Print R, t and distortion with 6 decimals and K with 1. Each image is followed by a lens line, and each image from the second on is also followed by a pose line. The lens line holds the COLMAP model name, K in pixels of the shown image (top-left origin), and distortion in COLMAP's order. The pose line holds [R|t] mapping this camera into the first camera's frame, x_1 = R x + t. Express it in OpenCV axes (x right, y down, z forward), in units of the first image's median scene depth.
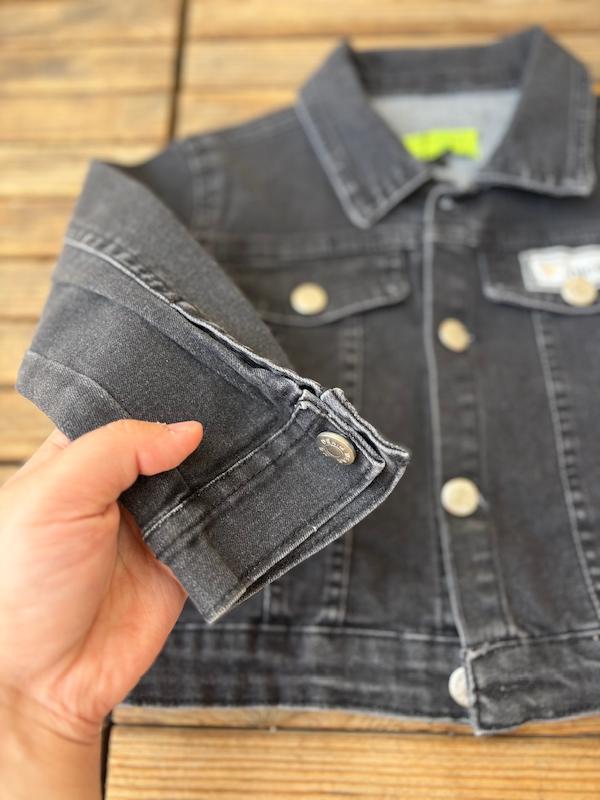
lens RADIAL K [[631.9, 0, 300.0], [0, 631.9, 400.0], [0, 0, 1]] dist [-0.148424, 0.319233]
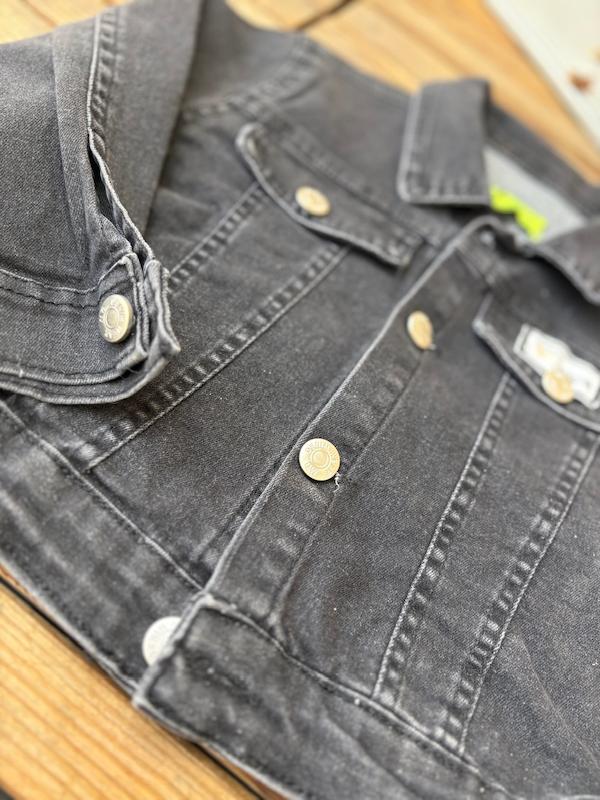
lens RADIAL K [[631.9, 0, 300.0], [0, 631.9, 400.0], [0, 0, 1]] dist [-0.148424, 0.319233]
pose [[0.775724, 0.631020, 0.008145, 0.200045], [-0.603831, 0.745927, -0.281036, 0.356788], [-0.183415, 0.213088, 0.959663, 0.264810]]
